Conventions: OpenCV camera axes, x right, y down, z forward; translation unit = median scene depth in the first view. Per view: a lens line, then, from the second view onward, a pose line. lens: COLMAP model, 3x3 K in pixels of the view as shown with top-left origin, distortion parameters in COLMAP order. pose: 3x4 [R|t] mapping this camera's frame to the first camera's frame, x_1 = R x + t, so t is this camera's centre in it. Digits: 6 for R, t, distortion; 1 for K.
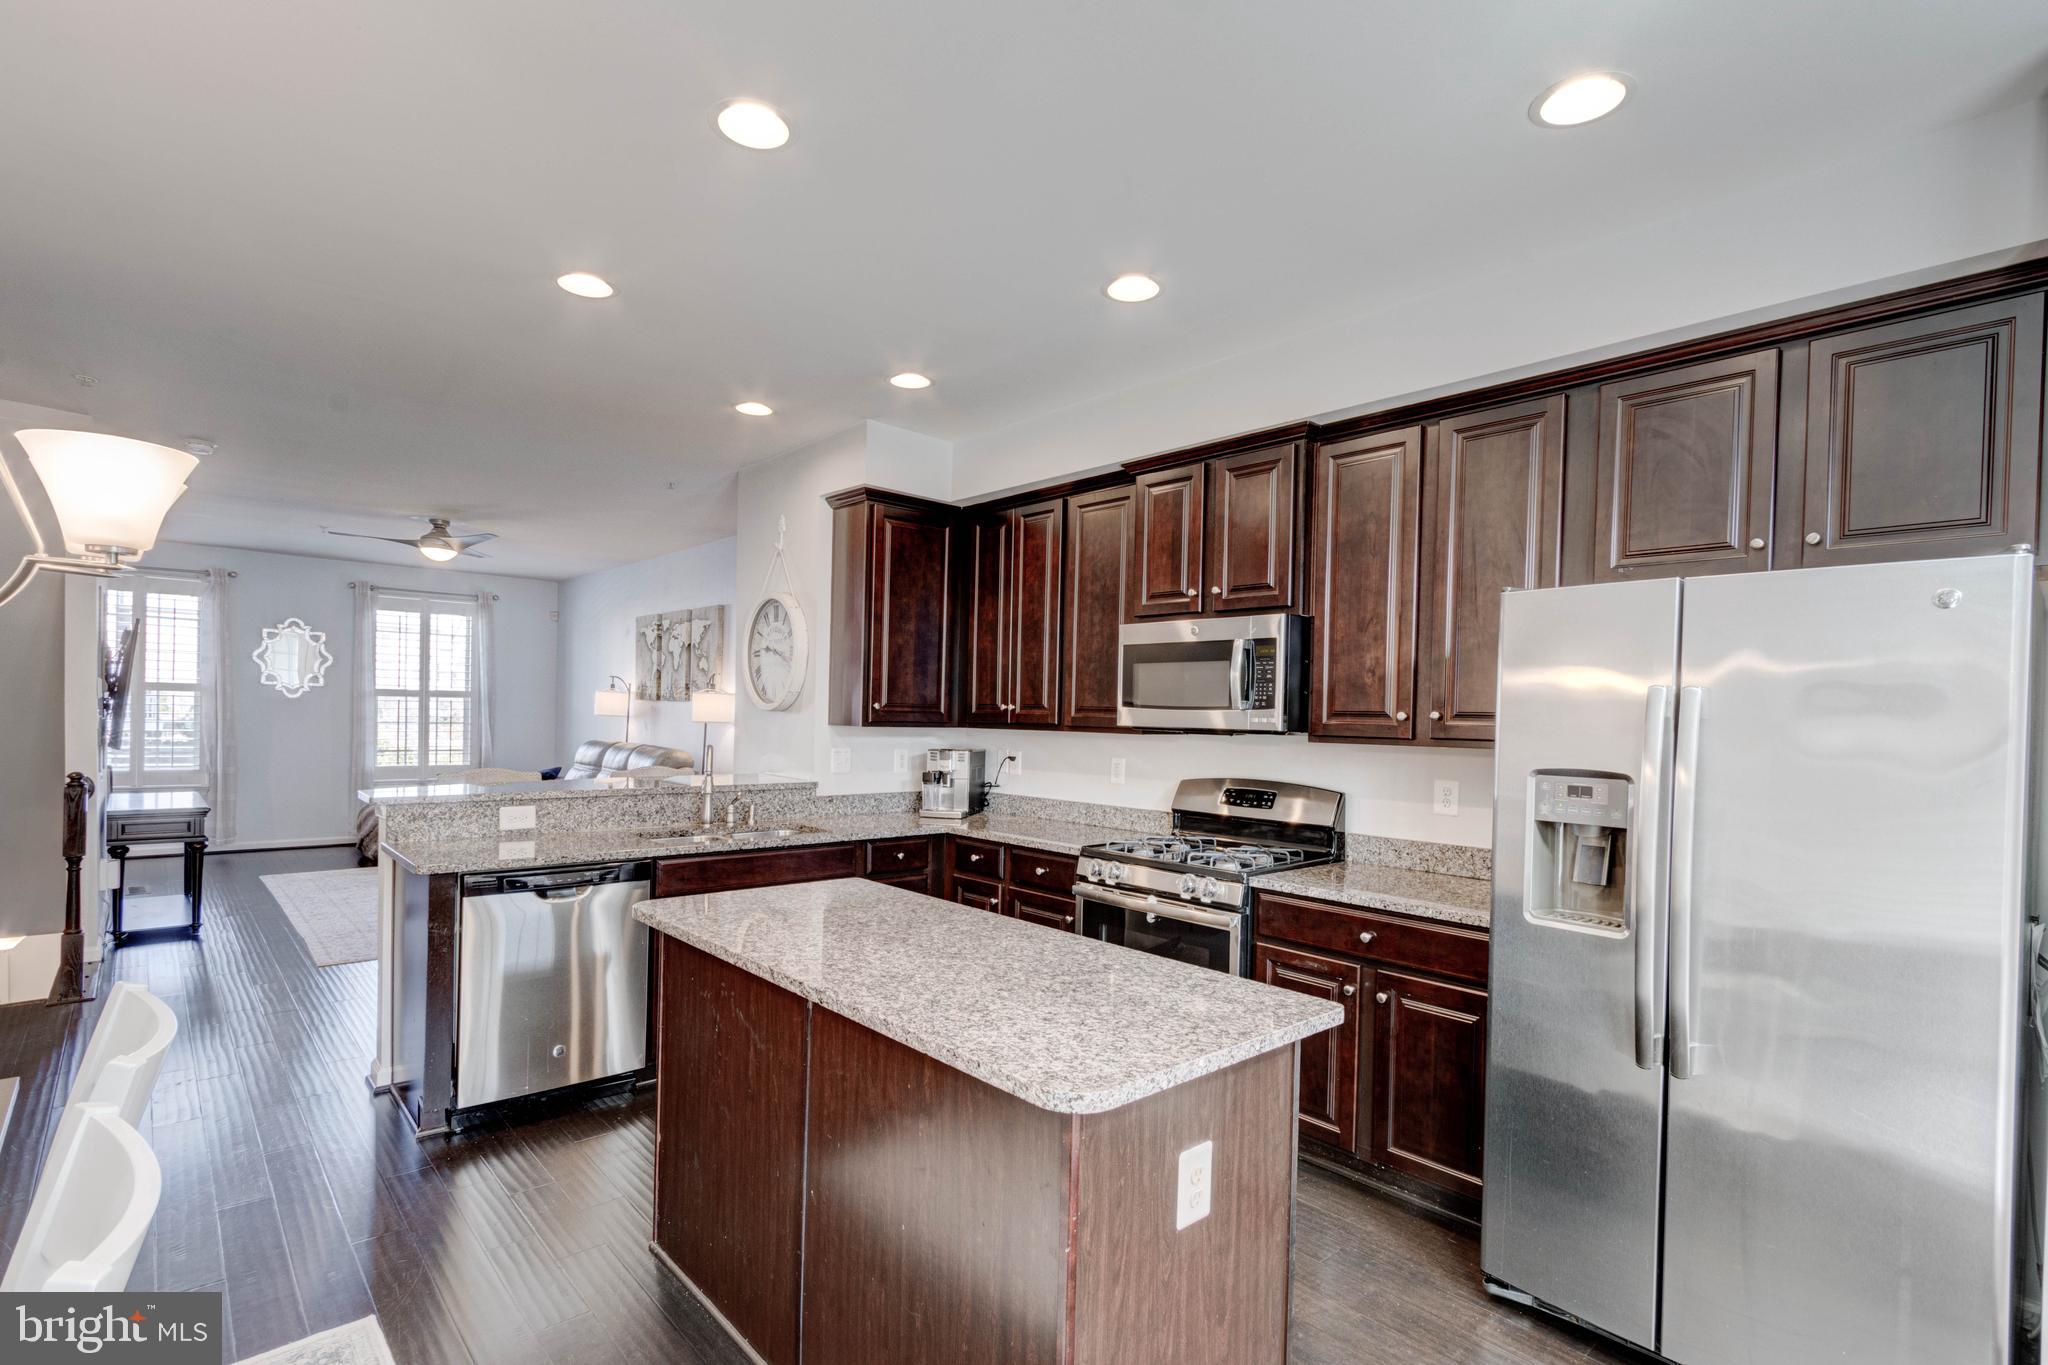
lens RADIAL K [[964.7, 0, 1021.7], [0, 964.7, 726.6], [0, 0, 1]] dist [0.000530, 0.000058]
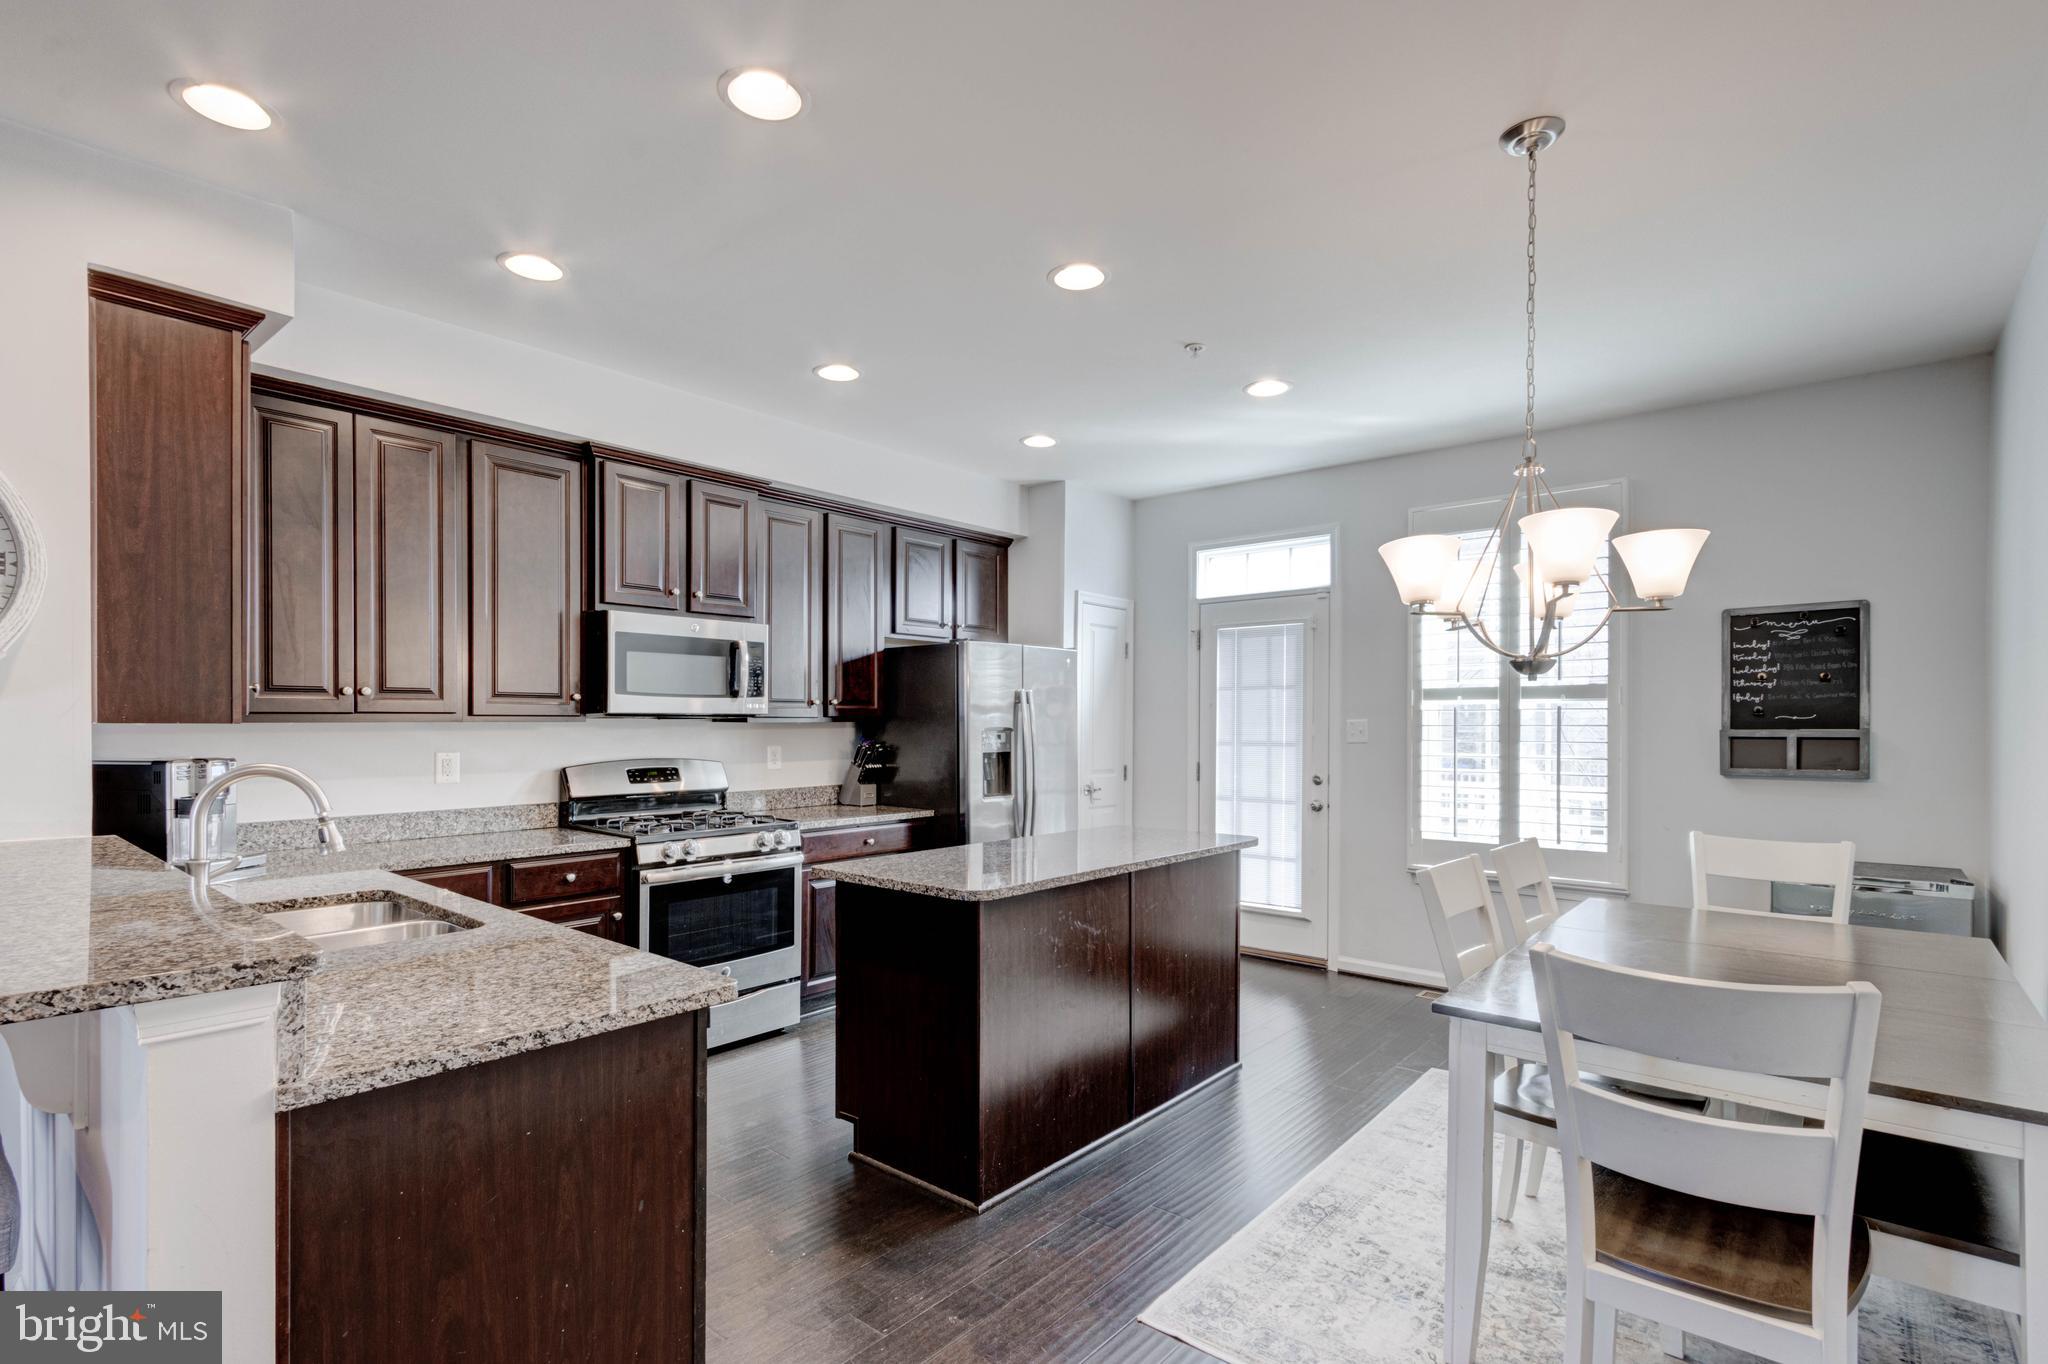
lens RADIAL K [[964.7, 0, 1021.7], [0, 964.7, 726.1], [0, 0, 1]] dist [0.000530, 0.000058]
pose [[-0.129230, -0.031105, 0.991127, -1.035281], [0.006082, 0.999464, 0.032160, -0.018751], [-0.991596, 0.010184, -0.128971, 0.791511]]
